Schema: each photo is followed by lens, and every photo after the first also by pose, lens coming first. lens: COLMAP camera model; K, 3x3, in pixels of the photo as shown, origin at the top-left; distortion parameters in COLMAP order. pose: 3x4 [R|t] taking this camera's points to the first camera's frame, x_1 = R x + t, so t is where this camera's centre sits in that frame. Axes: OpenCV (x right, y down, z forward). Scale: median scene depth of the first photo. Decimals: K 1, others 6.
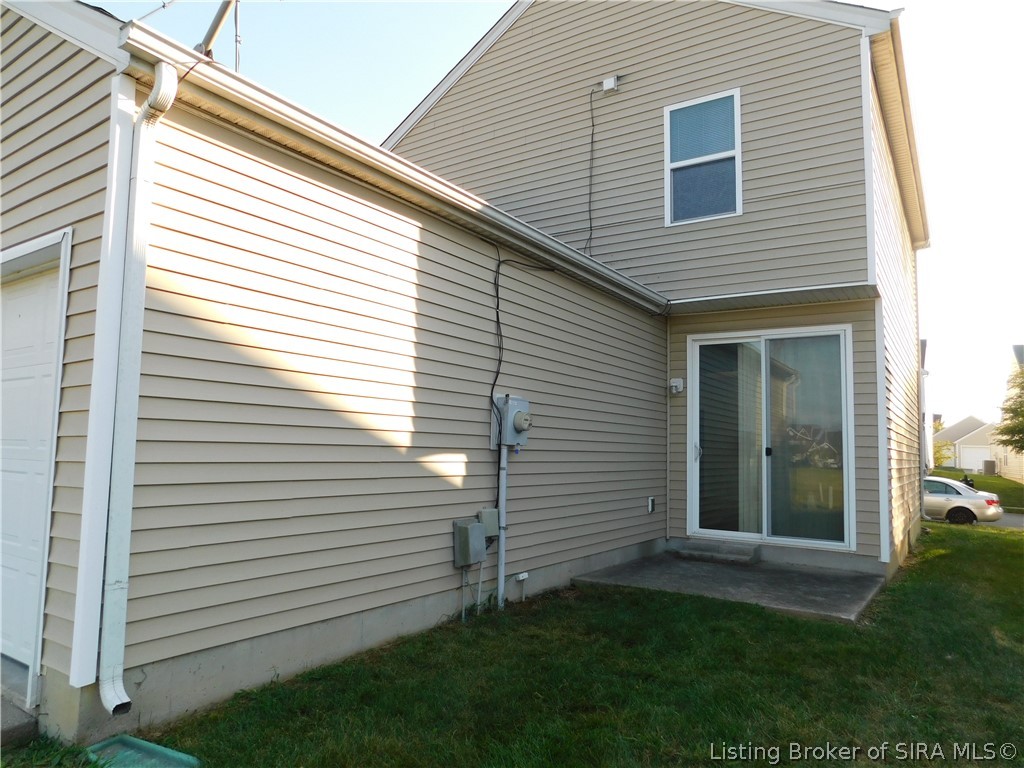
lens RADIAL K [[668.5, 0, 504.1], [0, 668.5, 390.2], [0, 0, 1]] dist [-0.081303, 0.058719]
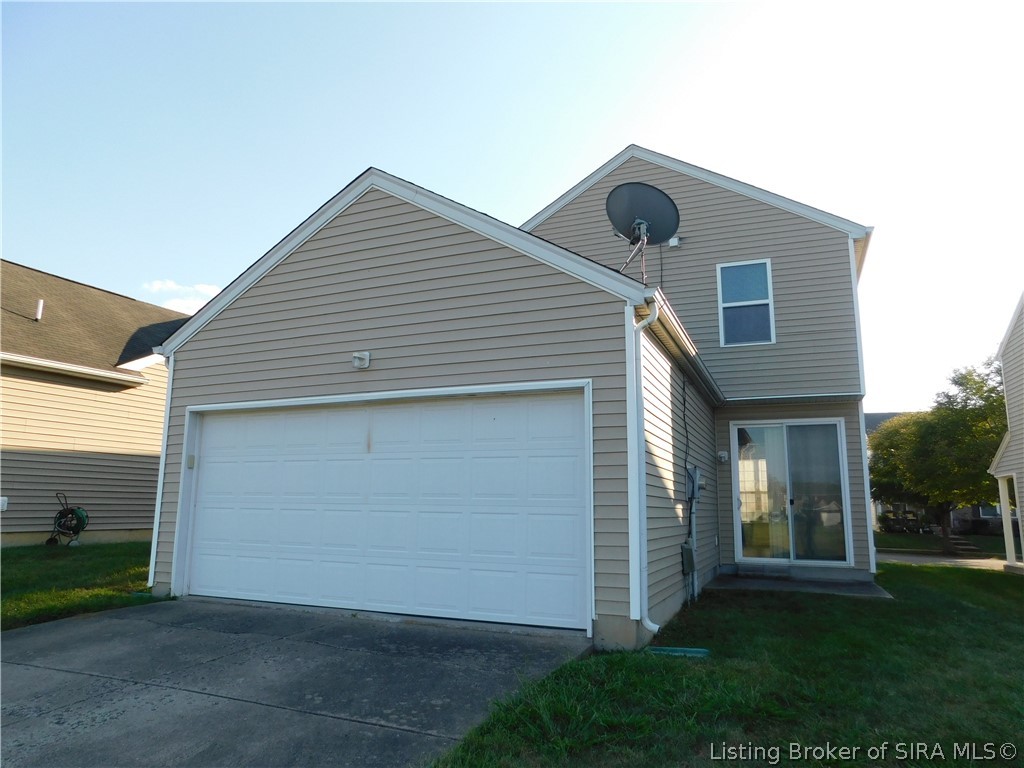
lens RADIAL K [[668.5, 0, 504.1], [0, 668.5, 390.2], [0, 0, 1]] dist [-0.081303, 0.058719]
pose [[0.978659, 0.026318, 0.203799, -0.542540], [-0.008616, 0.996148, -0.087266, -0.022293], [-0.205310, 0.083647, 0.975116, -0.329072]]
